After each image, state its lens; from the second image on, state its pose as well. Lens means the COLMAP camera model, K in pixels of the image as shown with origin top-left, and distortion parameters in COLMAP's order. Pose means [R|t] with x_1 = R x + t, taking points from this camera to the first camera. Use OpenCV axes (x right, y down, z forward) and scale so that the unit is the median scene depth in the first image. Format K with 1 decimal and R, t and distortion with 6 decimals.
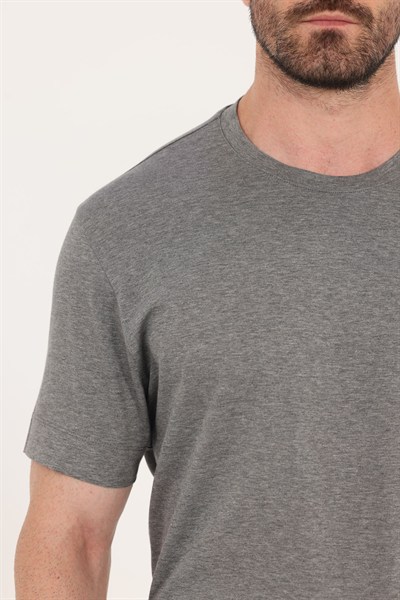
lens RADIAL K [[2269.7, 0, 200.3], [0, 2269.7, 299.7], [0, 0, 1]] dist [-0.314855, 0.000000]
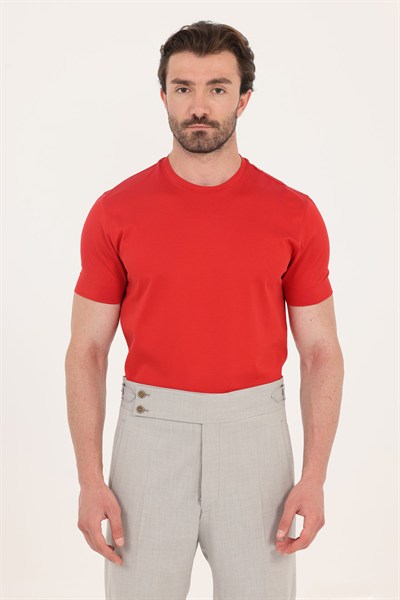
lens RADIAL K [[2269.7, 0, 199.6], [0, 2269.7, 299.8], [0, 0, 1]] dist [-0.314855, 0.000000]
pose [[0.999939, 0.009287, -0.005960, 0.067987], [-0.009255, 0.999943, 0.005365, 0.043788], [0.006010, -0.005310, 0.999968, -1.306939]]
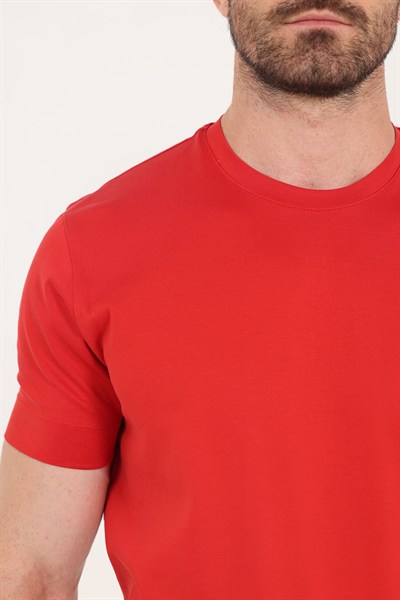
lens RADIAL K [[1467.8, 0, 199.0], [0, 1467.8, 299.7], [0, 0, 1]] dist [-0.322367, 0.000000]
pose [[0.999836, 0.015059, 0.010105, 0.005607], [-0.014947, 0.999827, -0.011035, -0.005876], [-0.010269, 0.010882, 0.999888, 0.407321]]
